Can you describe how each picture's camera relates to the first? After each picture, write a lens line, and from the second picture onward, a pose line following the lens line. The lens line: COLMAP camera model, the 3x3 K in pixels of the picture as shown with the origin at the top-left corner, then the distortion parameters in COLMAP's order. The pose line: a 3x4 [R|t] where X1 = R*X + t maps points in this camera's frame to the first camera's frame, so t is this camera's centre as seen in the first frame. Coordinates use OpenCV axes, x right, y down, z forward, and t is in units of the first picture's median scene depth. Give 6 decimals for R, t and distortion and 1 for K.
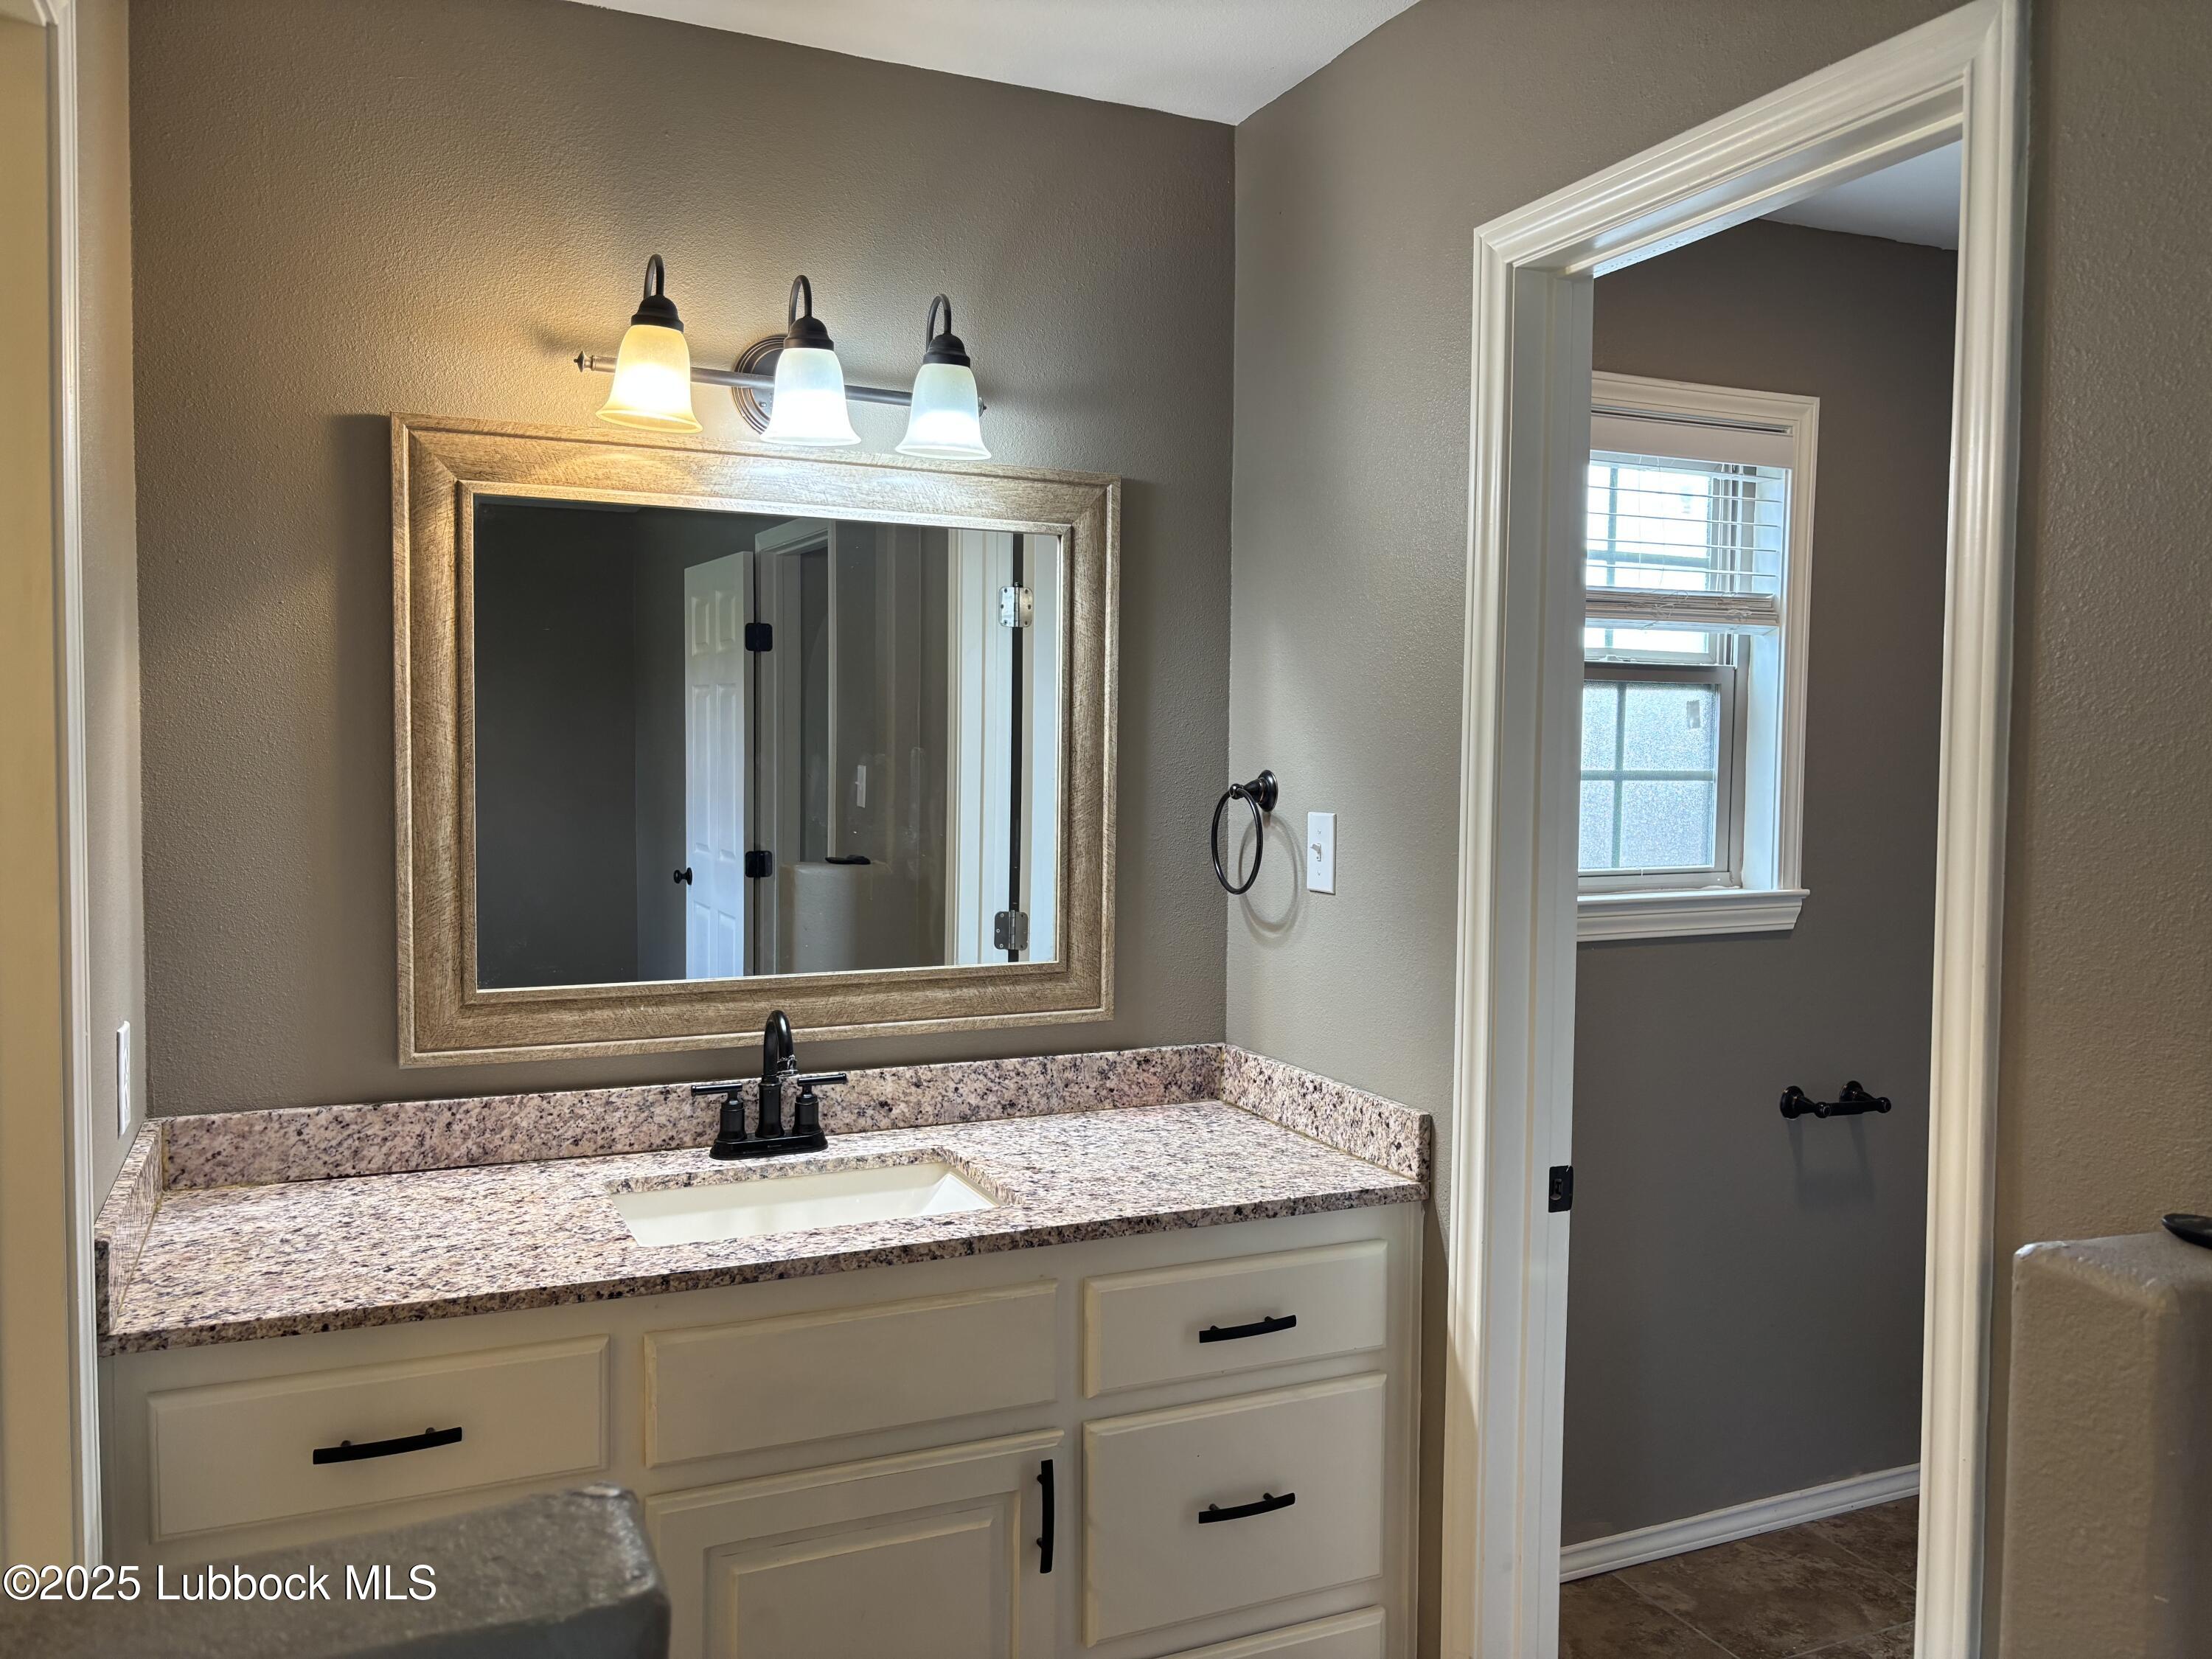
lens RADIAL K [[1664.4, 0, 1090.4], [0, 1664.4, 839.0], [0, 0, 1]] dist [0.038781, -0.042446]
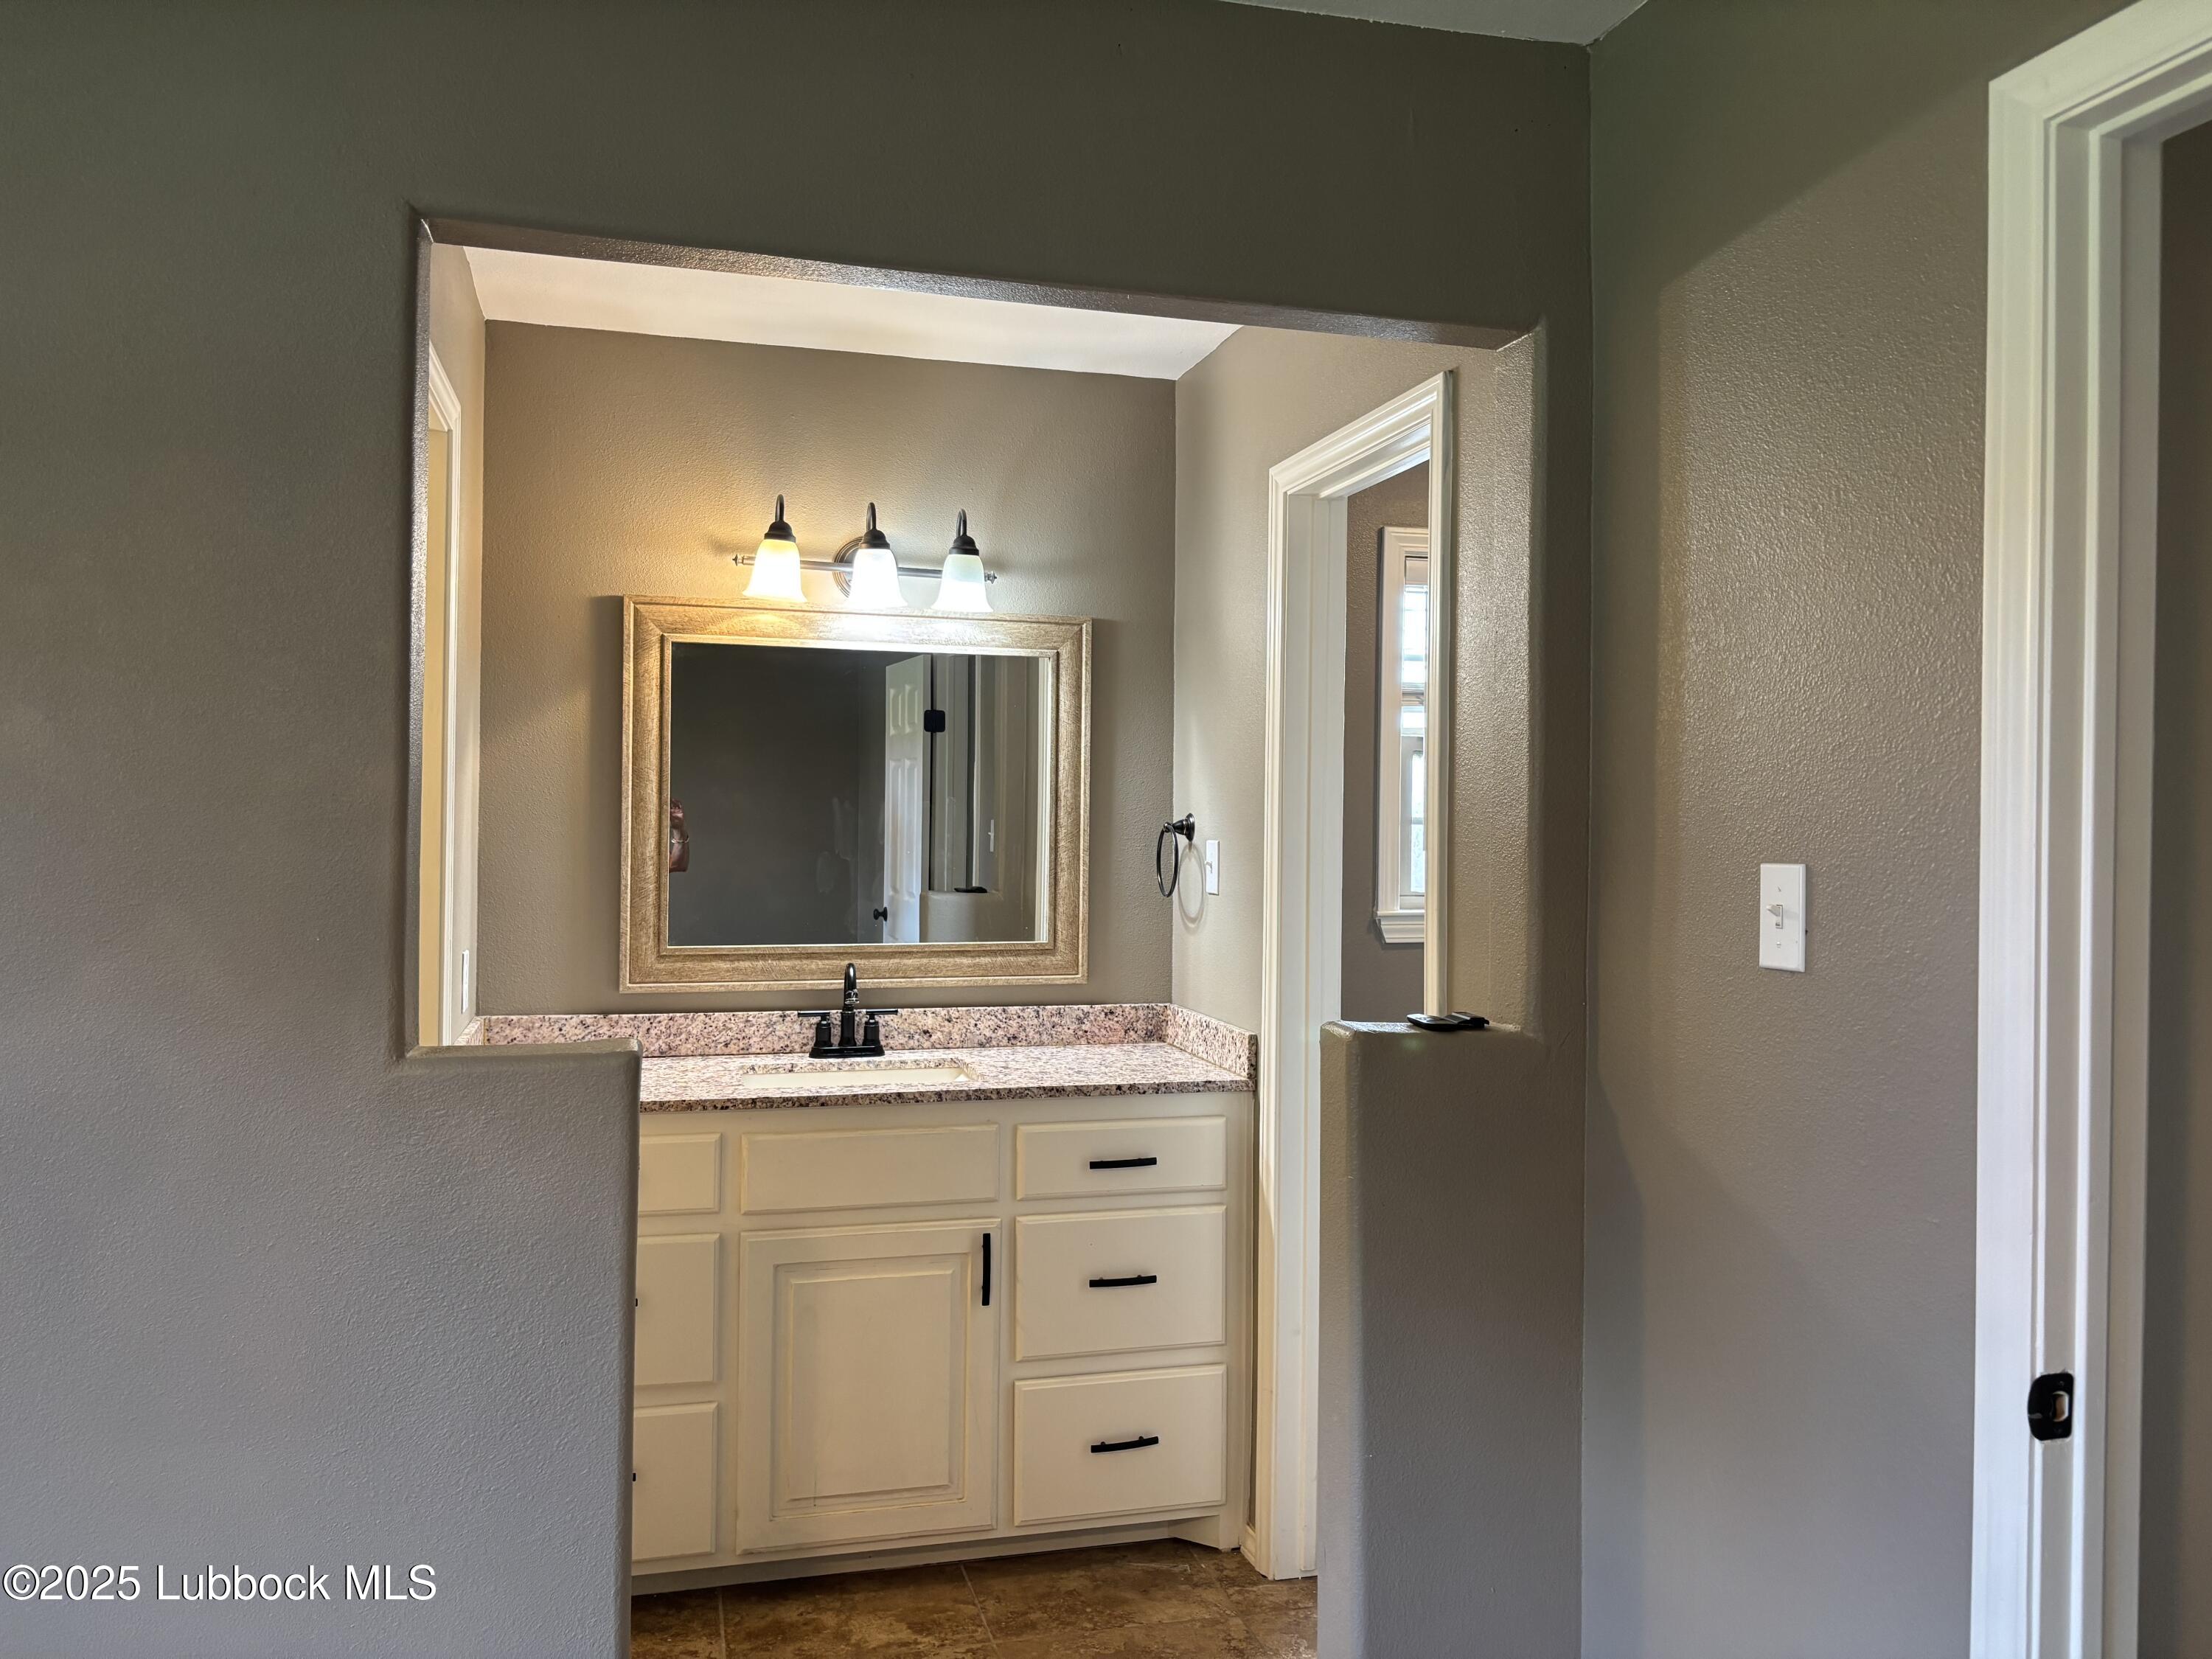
lens RADIAL K [[1664.4, 0, 1109.6], [0, 1664.4, 819.0], [0, 0, 1]] dist [0.038781, -0.042446]
pose [[0.988840, 0.001499, -0.148975, 0.295090], [-0.010007, 0.998359, -0.056378, 0.054624], [0.148647, 0.057239, 0.987232, -0.533416]]
